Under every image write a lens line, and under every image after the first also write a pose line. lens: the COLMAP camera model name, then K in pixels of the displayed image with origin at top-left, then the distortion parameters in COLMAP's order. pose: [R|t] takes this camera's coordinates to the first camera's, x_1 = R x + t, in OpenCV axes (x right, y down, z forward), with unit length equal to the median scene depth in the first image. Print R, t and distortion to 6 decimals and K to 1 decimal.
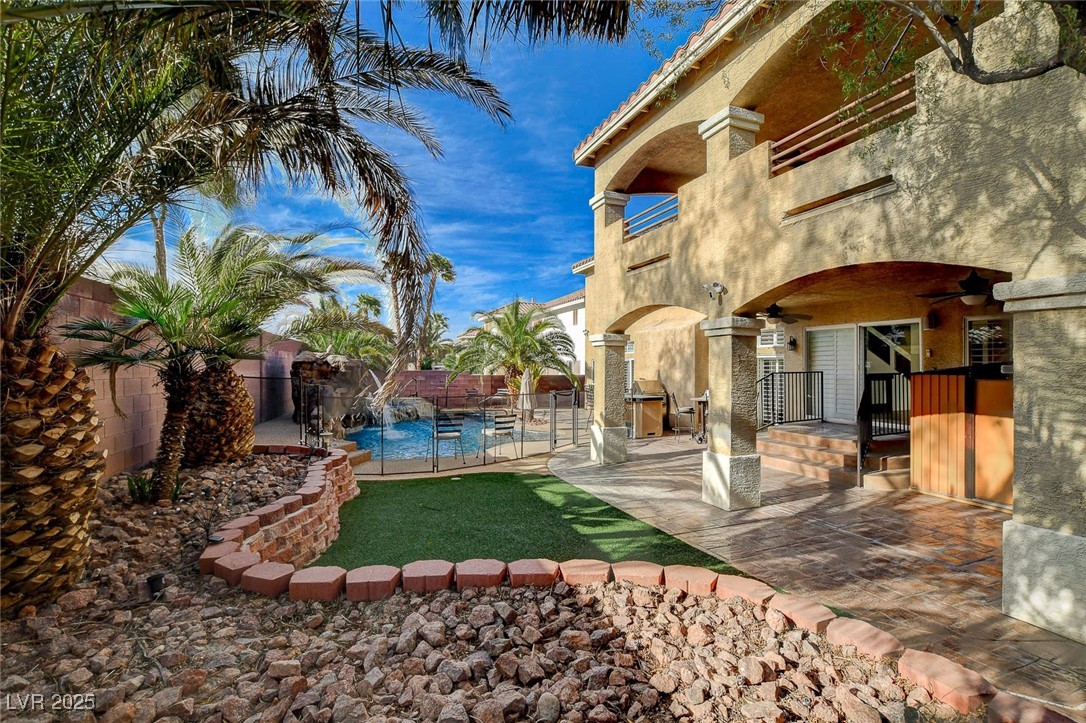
lens RADIAL K [[491.1, 0, 562.3], [0, 491.1, 359.6], [0, 0, 1]] dist [-0.032112, 0.002857]
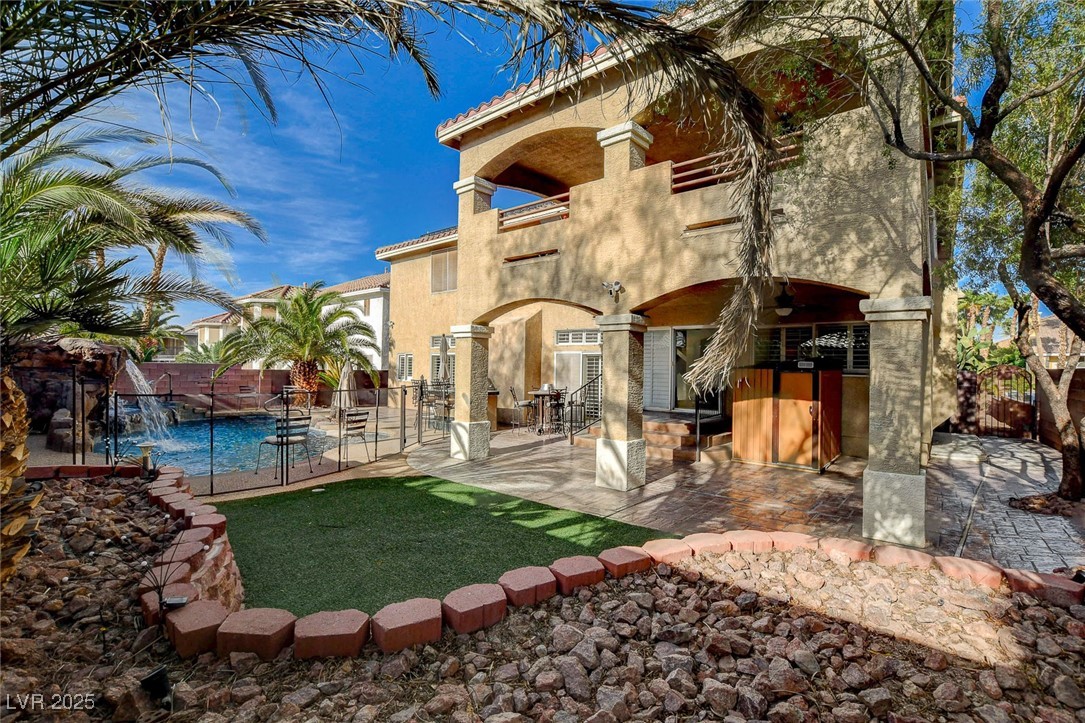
lens RADIAL K [[490.6, 0, 572.9], [0, 490.6, 360.0], [0, 0, 1]] dist [-0.032112, 0.002857]
pose [[0.883030, 0.014761, 0.469084, -0.272942], [-0.017601, 0.999844, 0.001671, 0.015545], [-0.468986, -0.009733, 0.883152, 0.084835]]
